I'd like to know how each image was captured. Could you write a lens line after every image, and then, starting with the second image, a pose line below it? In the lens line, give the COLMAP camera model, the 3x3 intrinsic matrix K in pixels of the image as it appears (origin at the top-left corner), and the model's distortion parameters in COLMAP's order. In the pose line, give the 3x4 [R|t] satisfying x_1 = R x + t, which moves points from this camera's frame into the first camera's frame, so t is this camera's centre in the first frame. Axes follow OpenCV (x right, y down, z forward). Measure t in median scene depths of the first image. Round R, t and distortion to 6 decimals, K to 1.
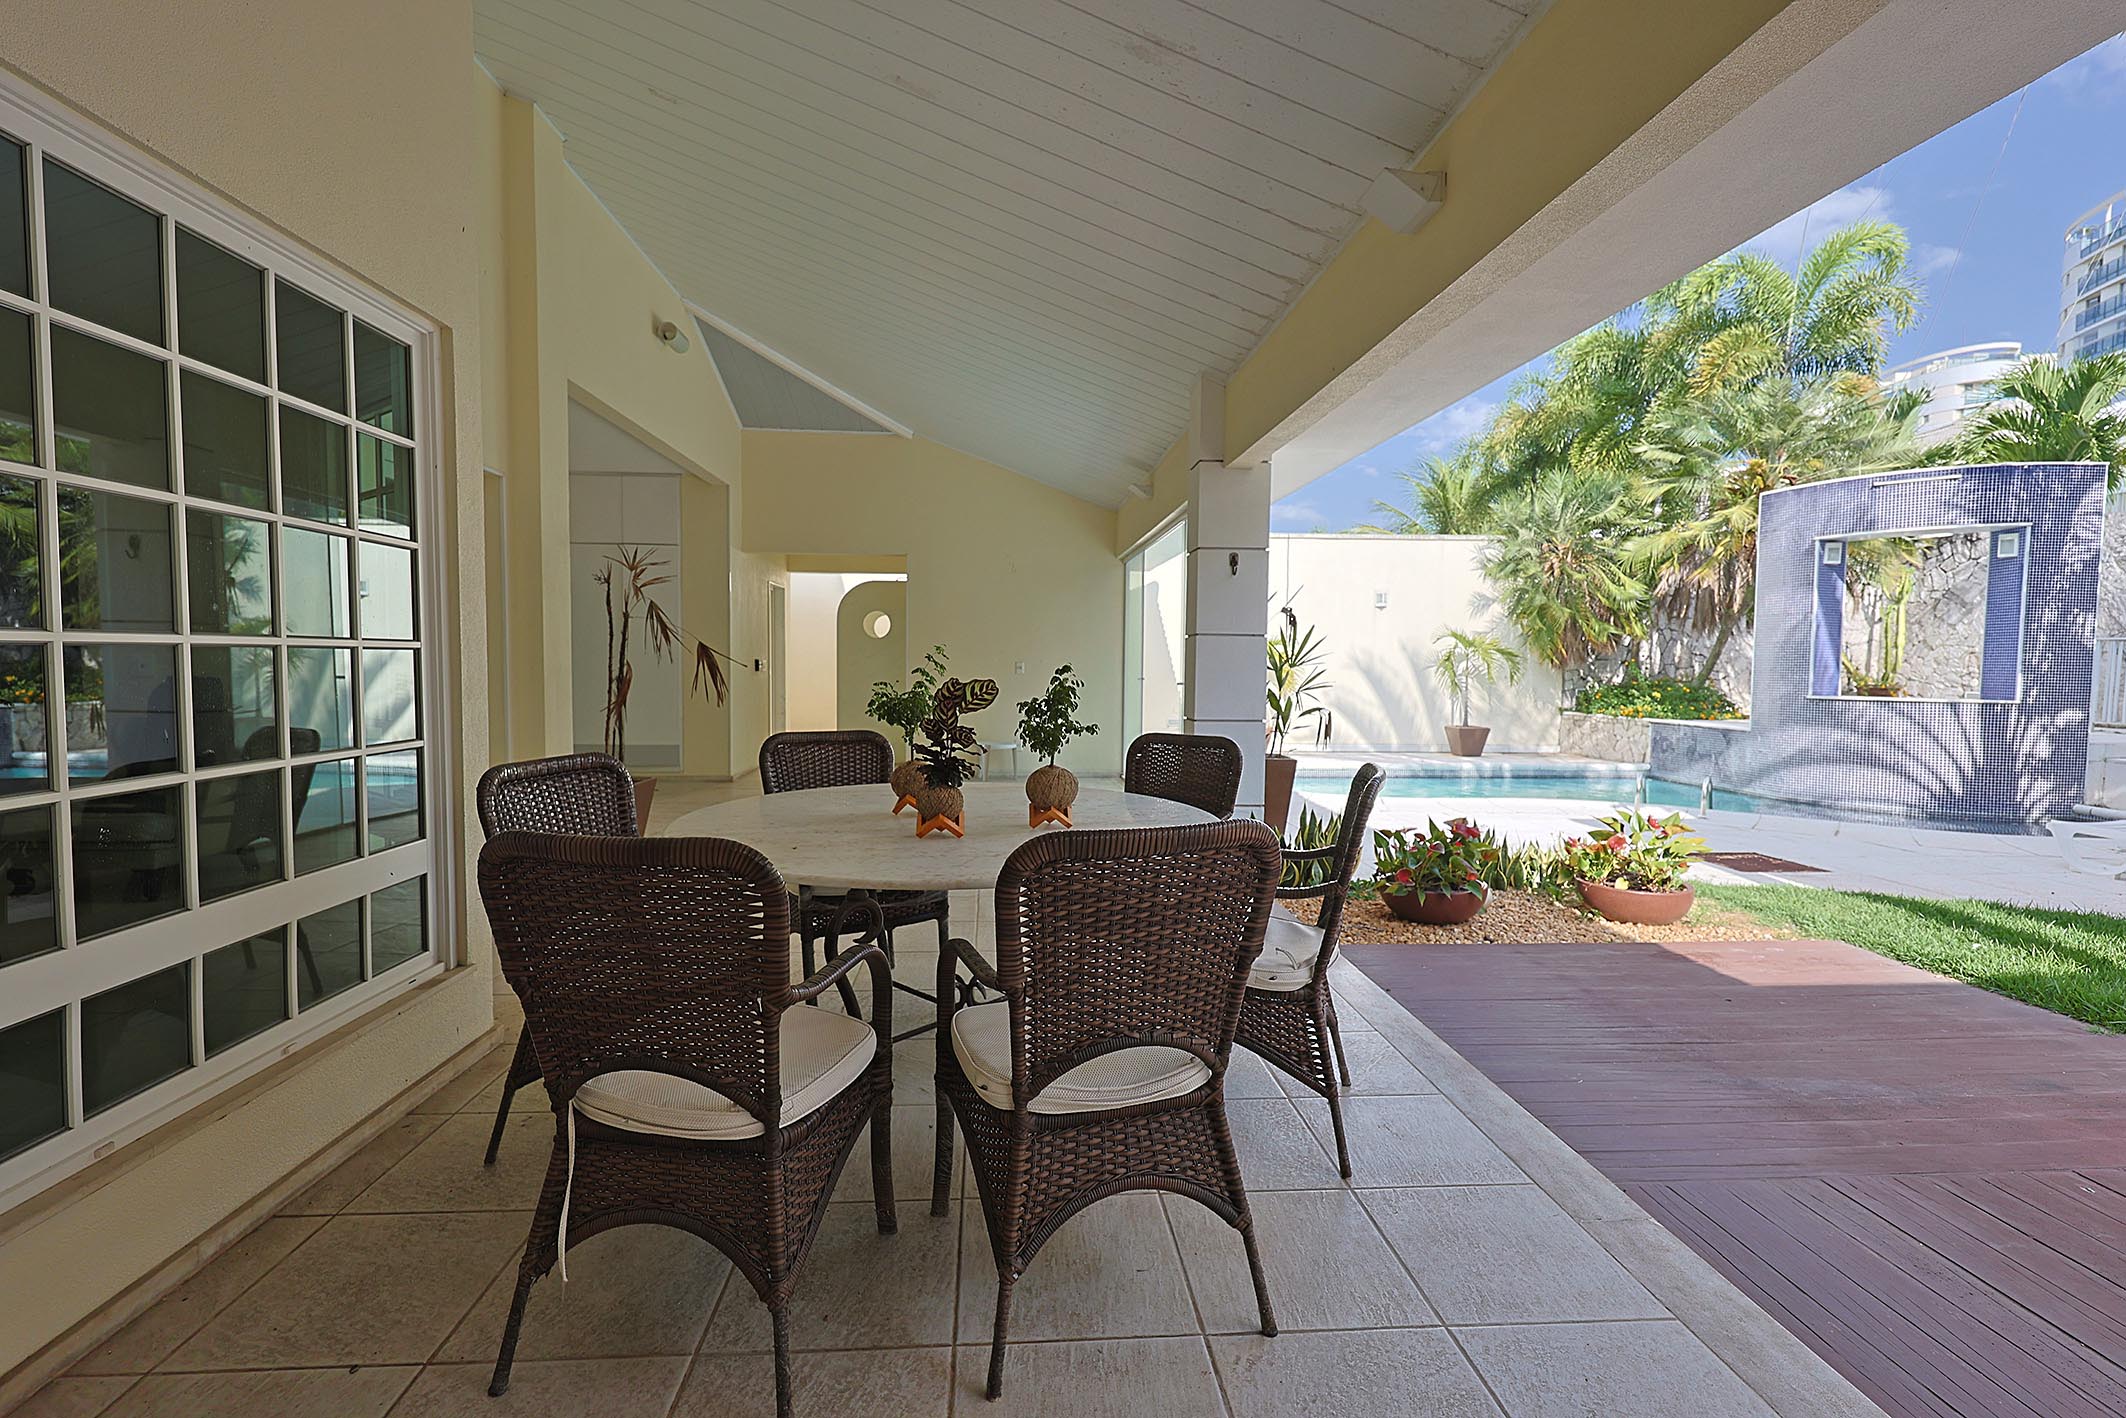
lens RADIAL K [[857.7, 0, 1048.3], [0, 857.7, 710.0], [0, 0, 1]] dist [0.003474, 0.000067]
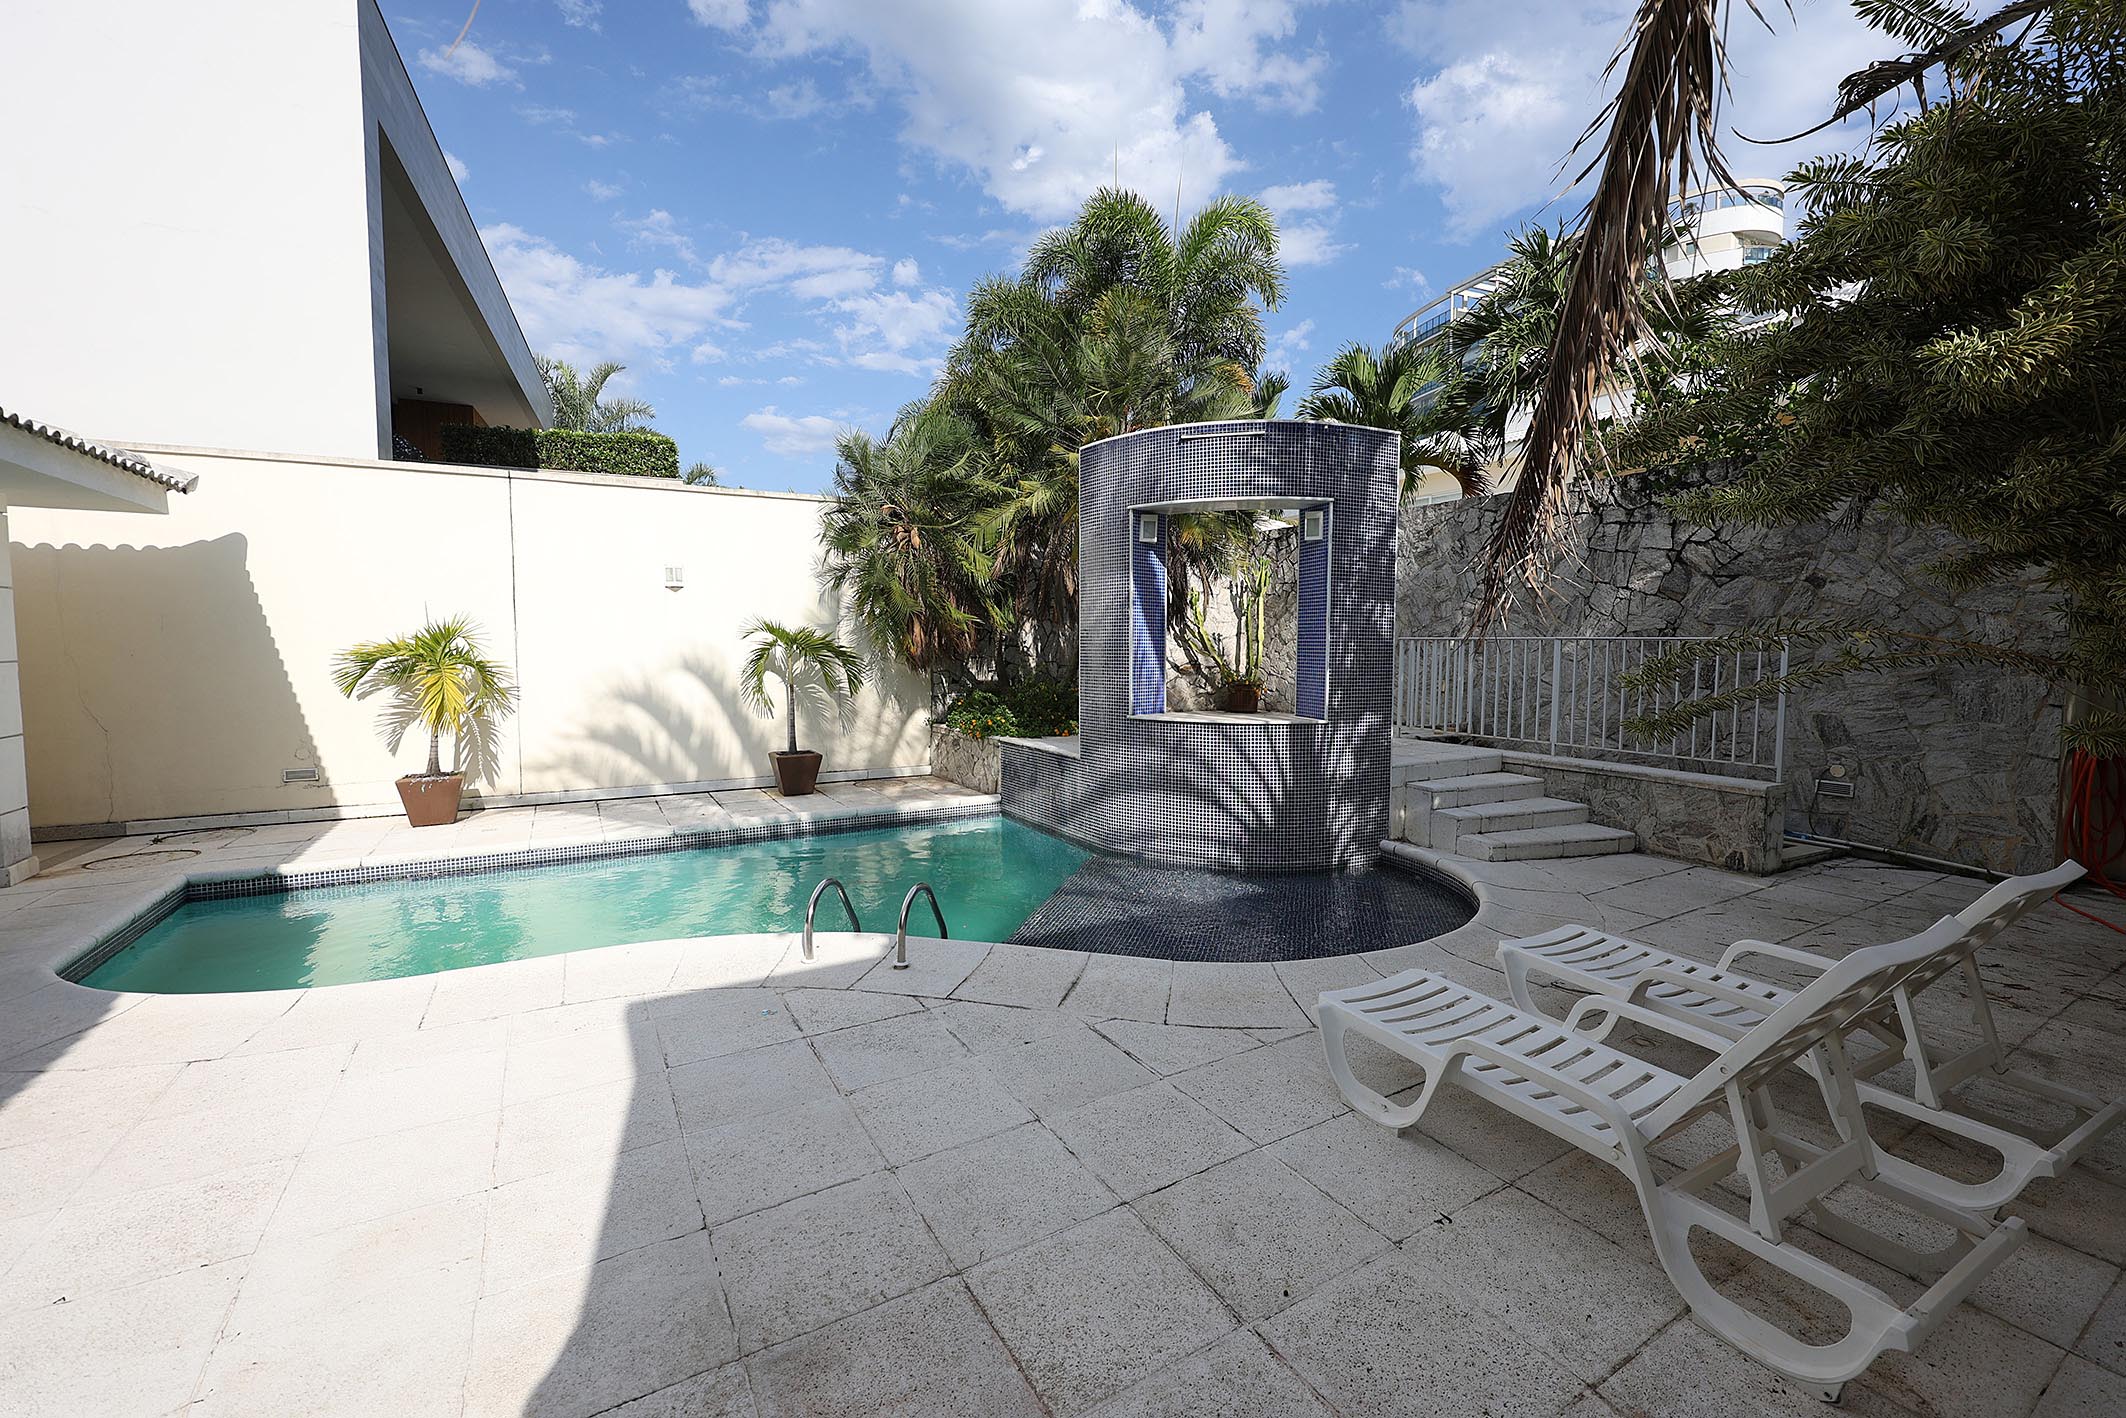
lens RADIAL K [[857.7, 0, 1048.3], [0, 857.7, 710.0], [0, 0, 1]] dist [0.003474, 0.000067]
pose [[0.899363, -0.041429, 0.435235, 0.471395], [0.040691, 0.999111, 0.011021, -0.022625], [-0.435304, 0.007798, 0.900250, 0.333942]]
